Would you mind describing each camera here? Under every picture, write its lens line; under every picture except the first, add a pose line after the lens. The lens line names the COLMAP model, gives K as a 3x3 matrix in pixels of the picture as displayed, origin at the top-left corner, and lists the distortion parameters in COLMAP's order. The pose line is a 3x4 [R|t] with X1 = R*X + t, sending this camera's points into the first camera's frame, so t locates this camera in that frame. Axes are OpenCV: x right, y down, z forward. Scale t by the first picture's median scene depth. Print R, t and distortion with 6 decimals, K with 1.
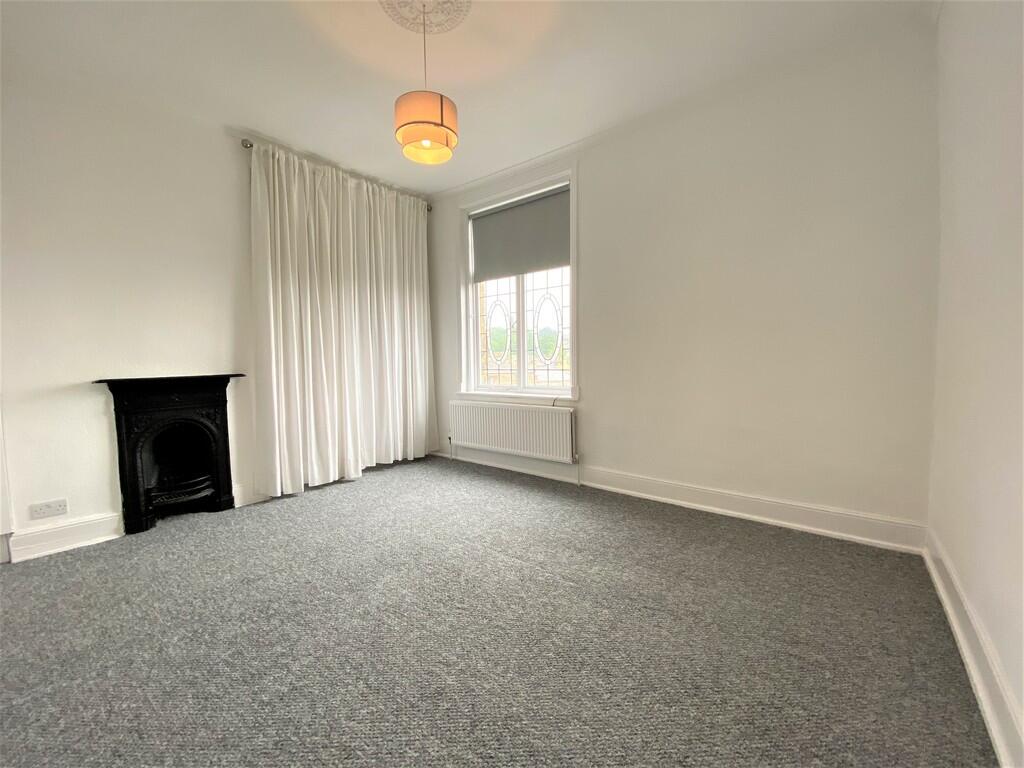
lens RADIAL K [[404.8, 0, 512.0], [0, 404.8, 384.0], [0, 0, 1]] dist [0.032738, -0.032646]
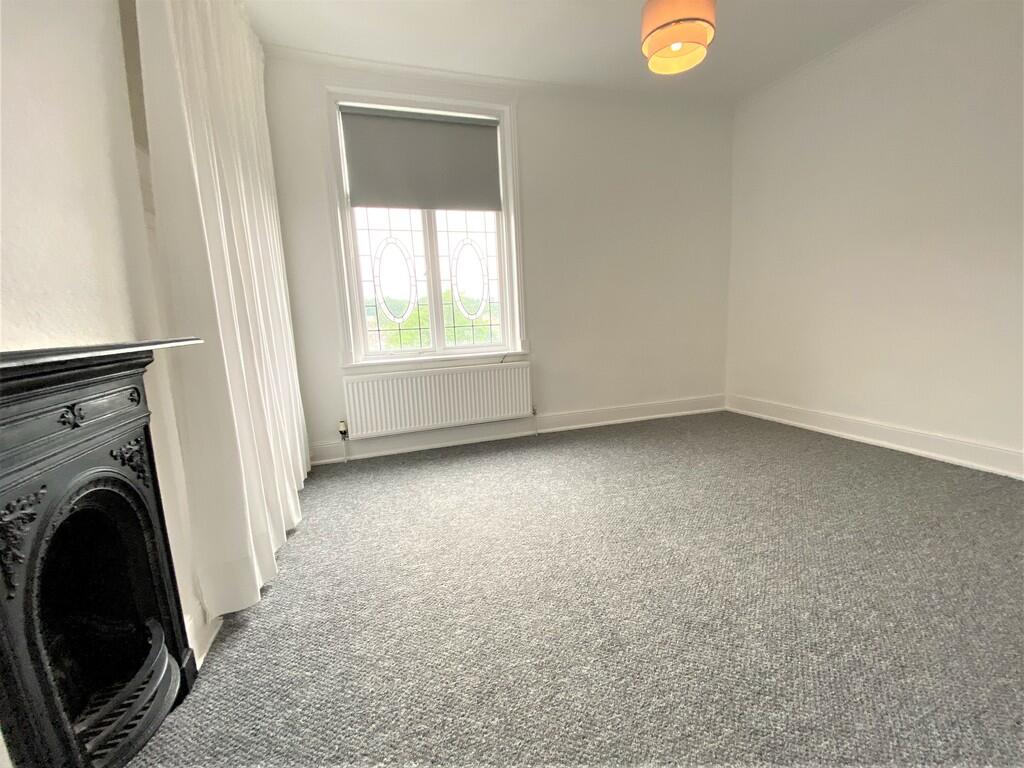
lens RADIAL K [[414.5, 0, 512.0], [0, 414.5, 384.0], [0, 0, 1]] dist [0.036698, -0.035684]
pose [[0.568727, -0.143428, 0.809925, -0.722349], [0.093511, 0.989570, 0.109578, 0.000631], [-0.817194, 0.013417, 0.576207, 0.452202]]
